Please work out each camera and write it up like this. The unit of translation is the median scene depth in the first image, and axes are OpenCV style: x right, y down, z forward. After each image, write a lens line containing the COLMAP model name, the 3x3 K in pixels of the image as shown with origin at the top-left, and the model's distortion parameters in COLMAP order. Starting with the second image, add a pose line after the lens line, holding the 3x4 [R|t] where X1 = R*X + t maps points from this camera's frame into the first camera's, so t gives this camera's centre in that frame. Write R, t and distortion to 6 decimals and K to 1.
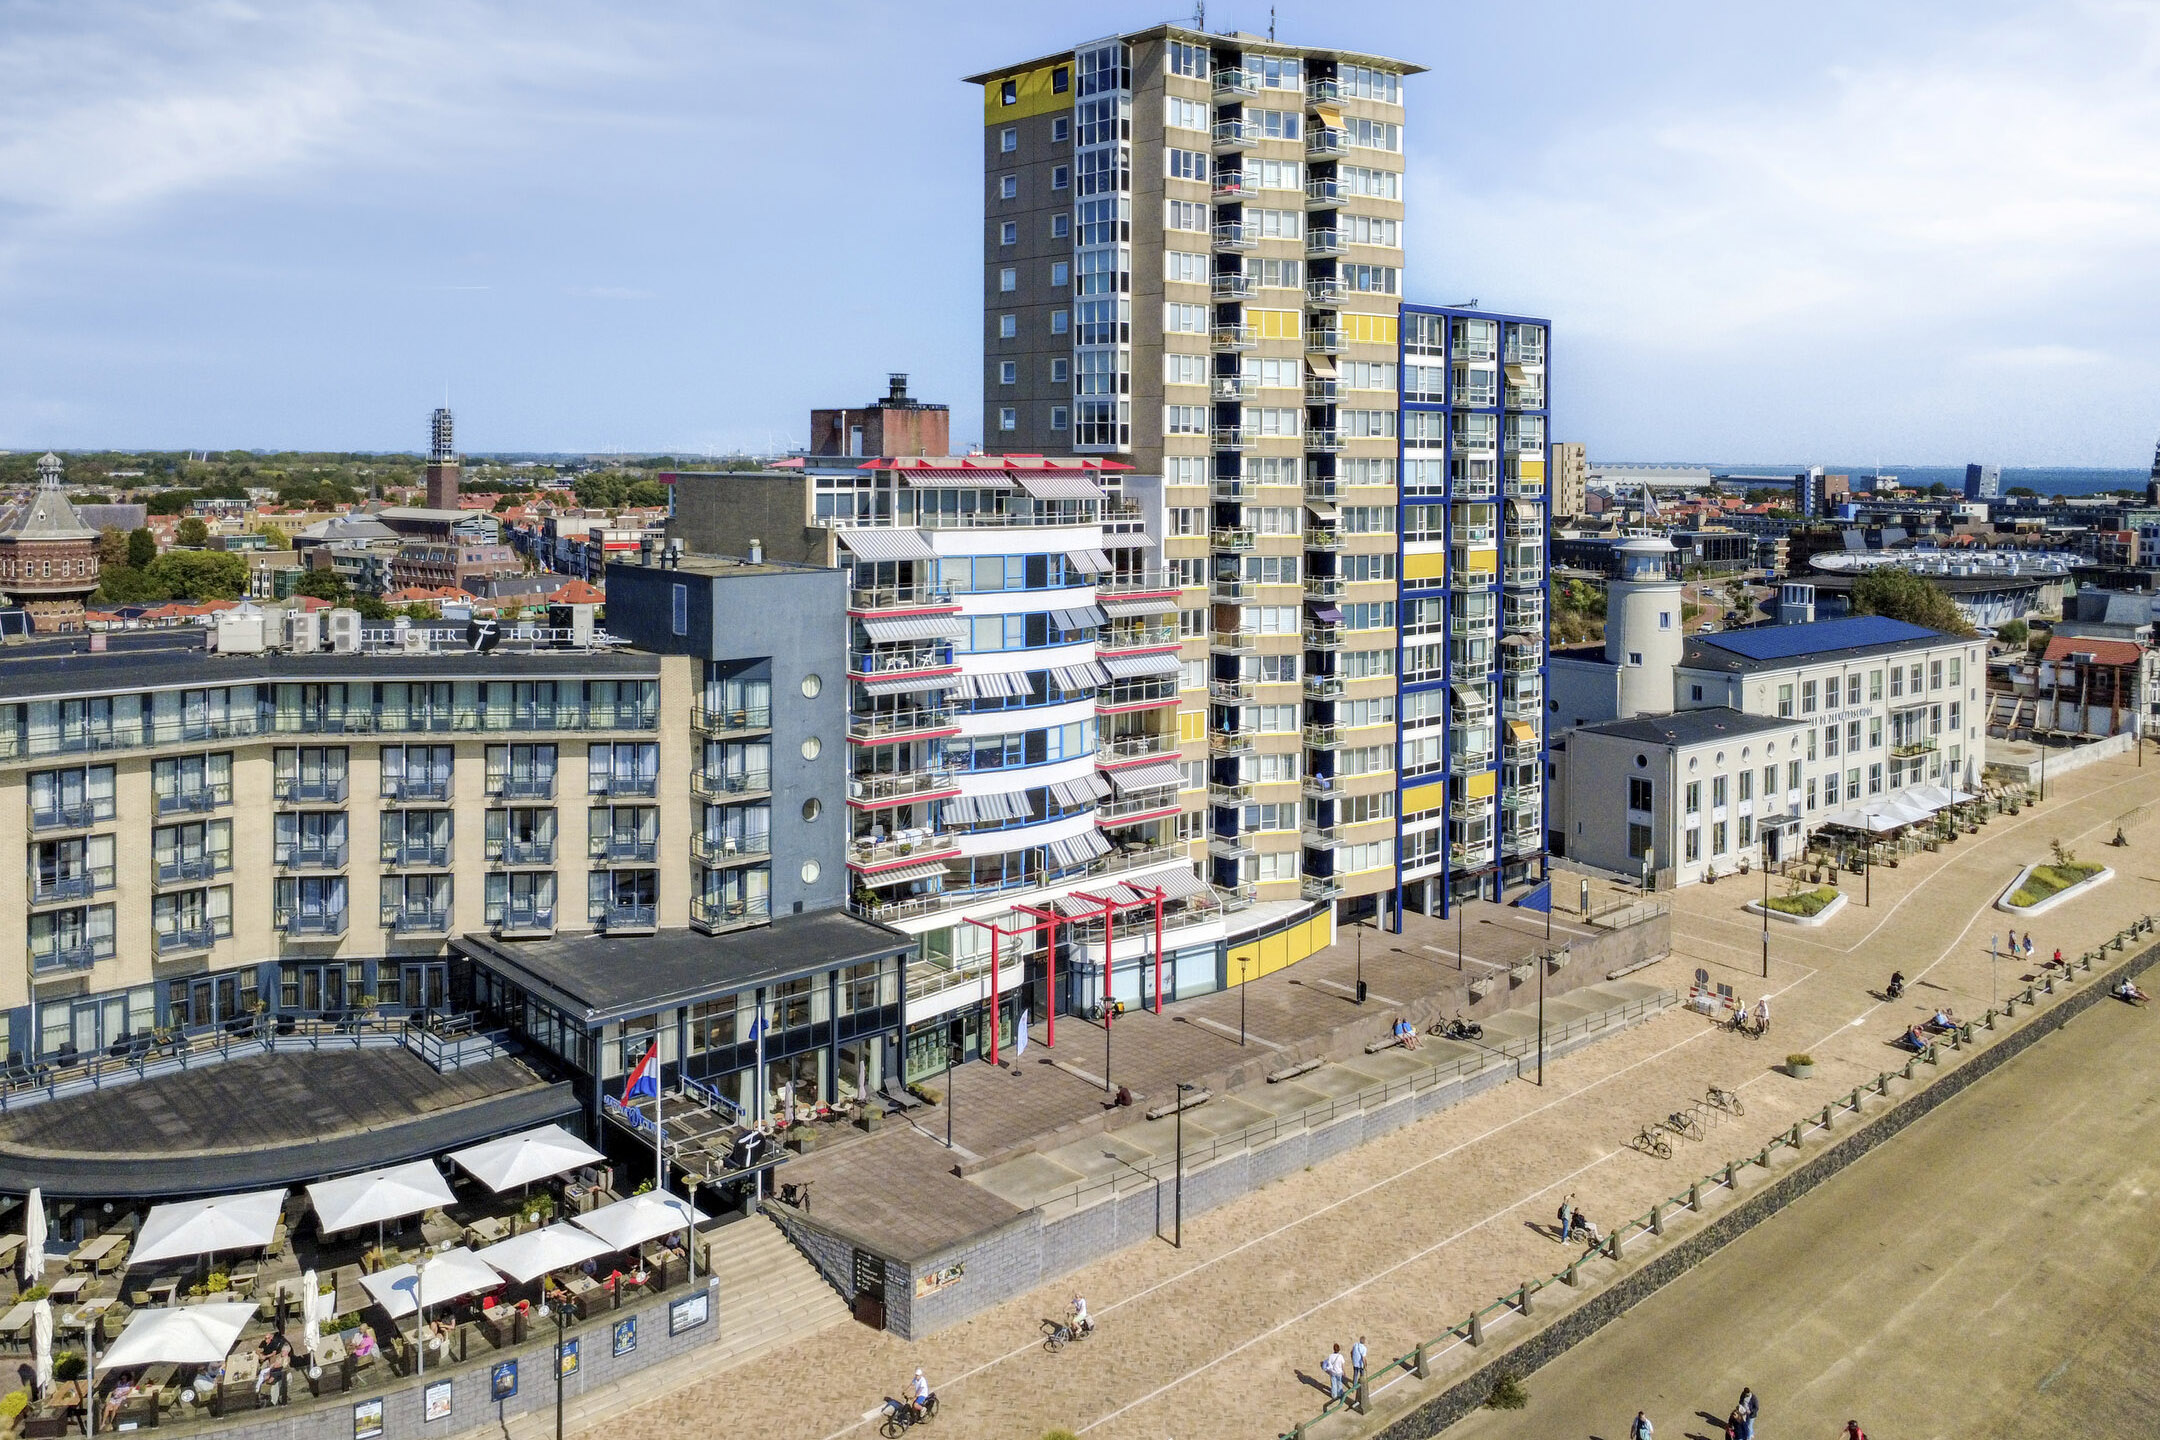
lens RADIAL K [[1614.4, 0, 1080.0], [0, 1614.4, 720.0], [0, 0, 1]] dist [-0.002505, 0.000852]
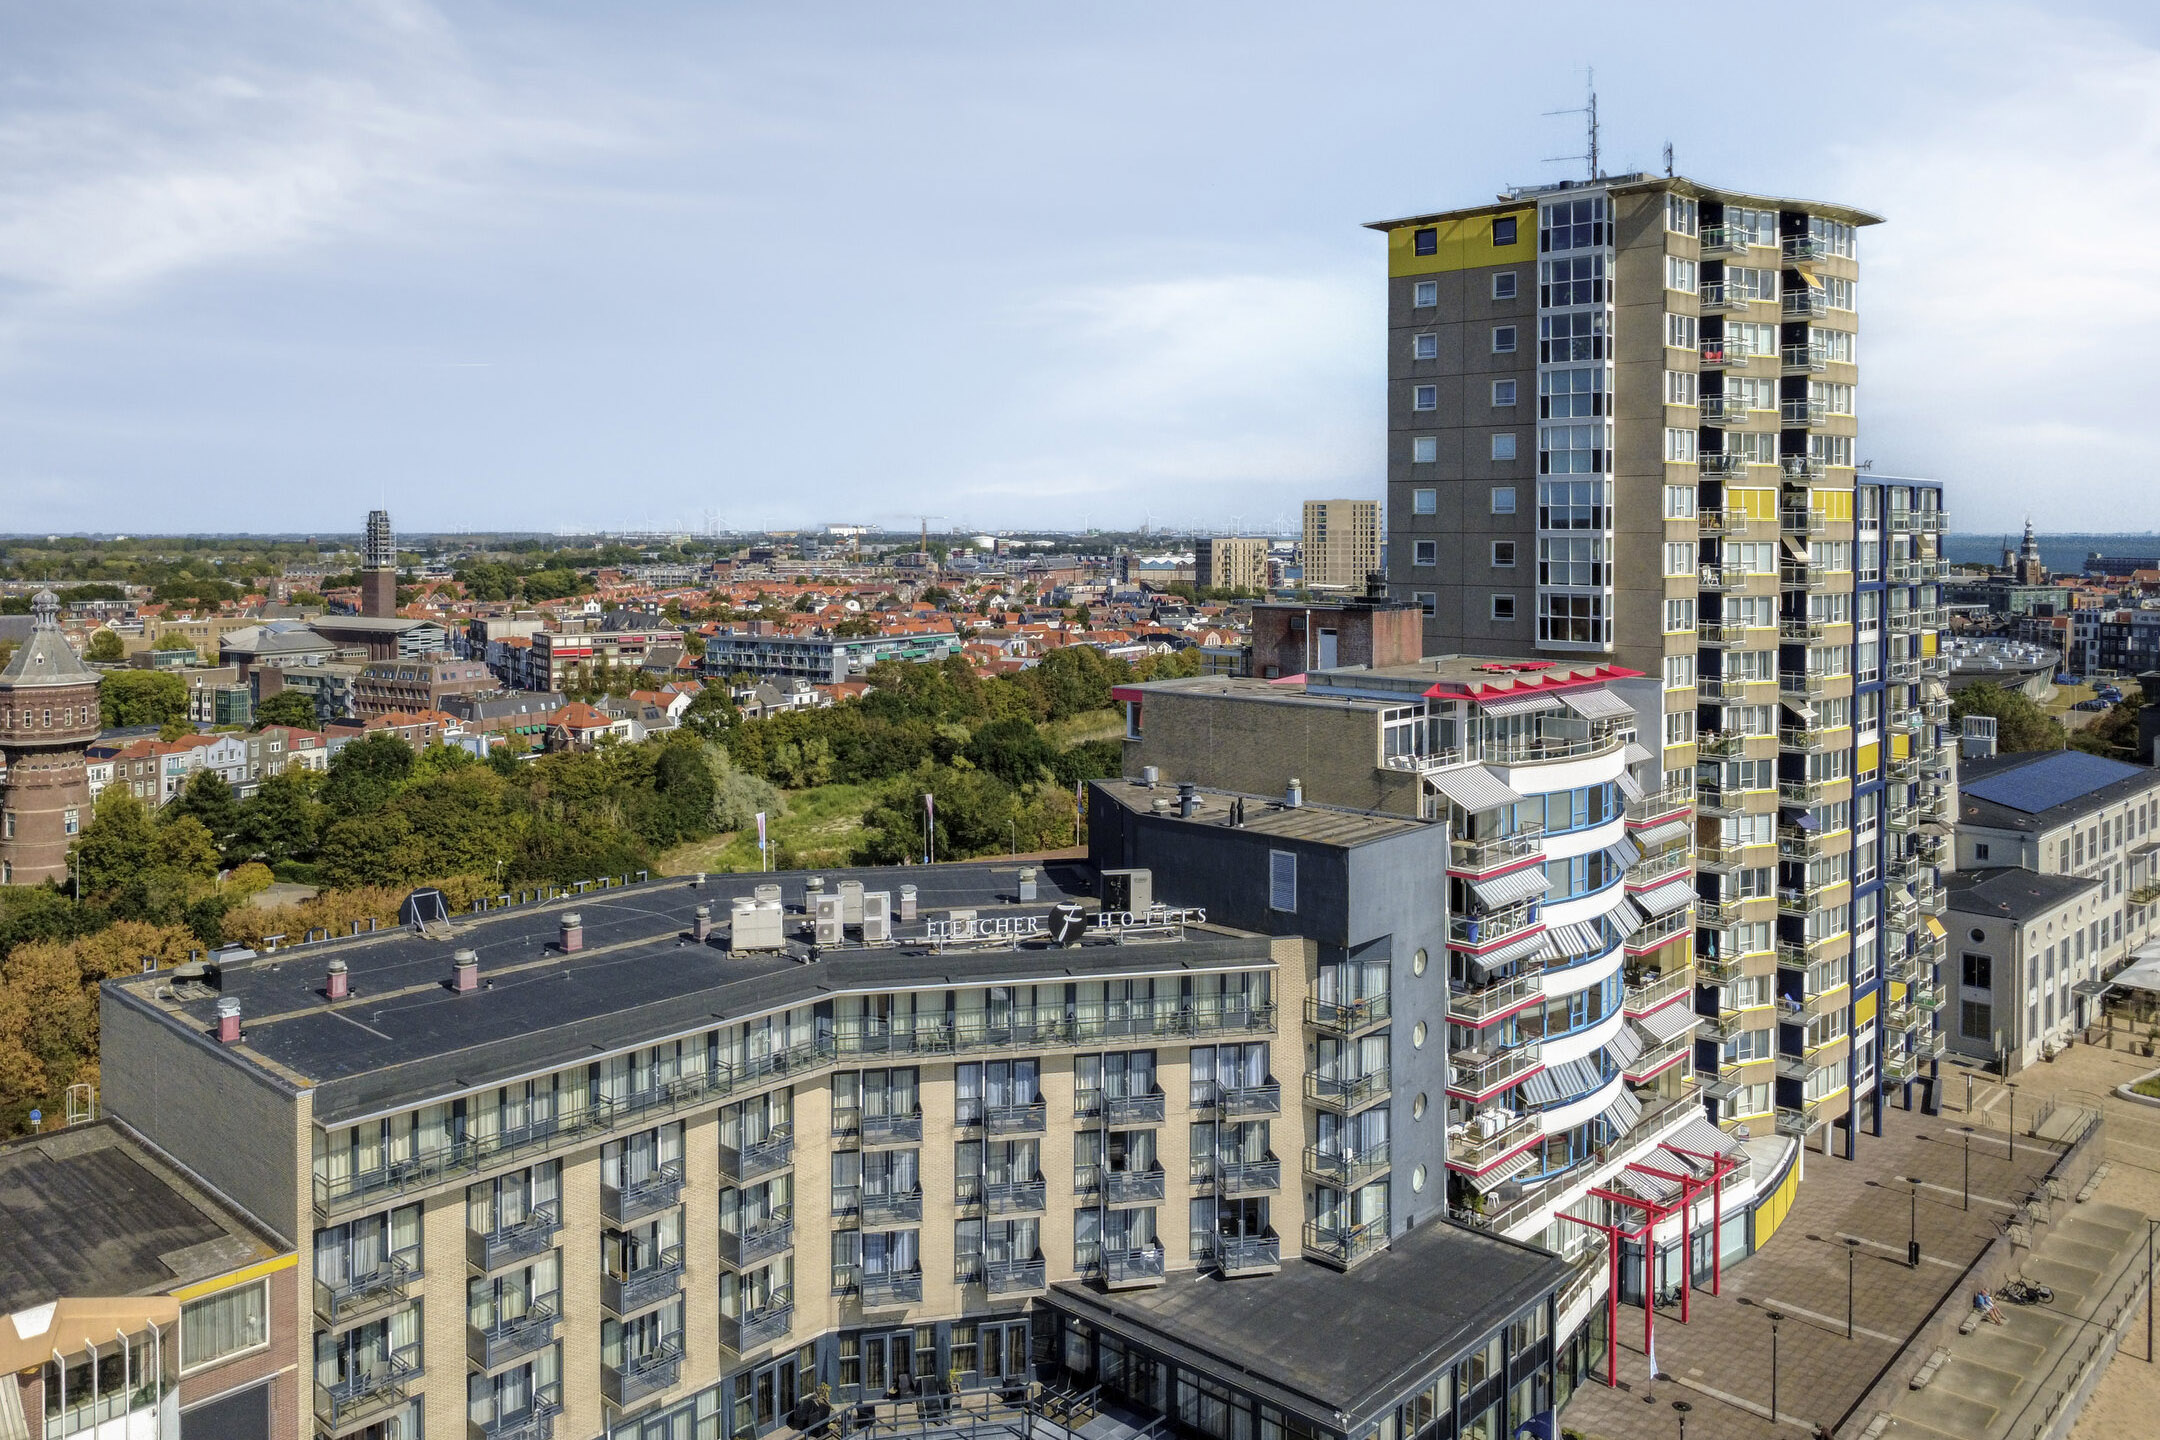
lens RADIAL K [[1604.5, 0, 1077.4], [0, 1604.5, 788.4], [0, 0, 1]] dist [0.000394, 0.001775]
pose [[0.996054, -0.021887, 0.086003, -0.337156], [0.022102, 0.999755, -0.001544, -0.093298], [-0.085948, 0.003438, 0.996294, 0.137937]]
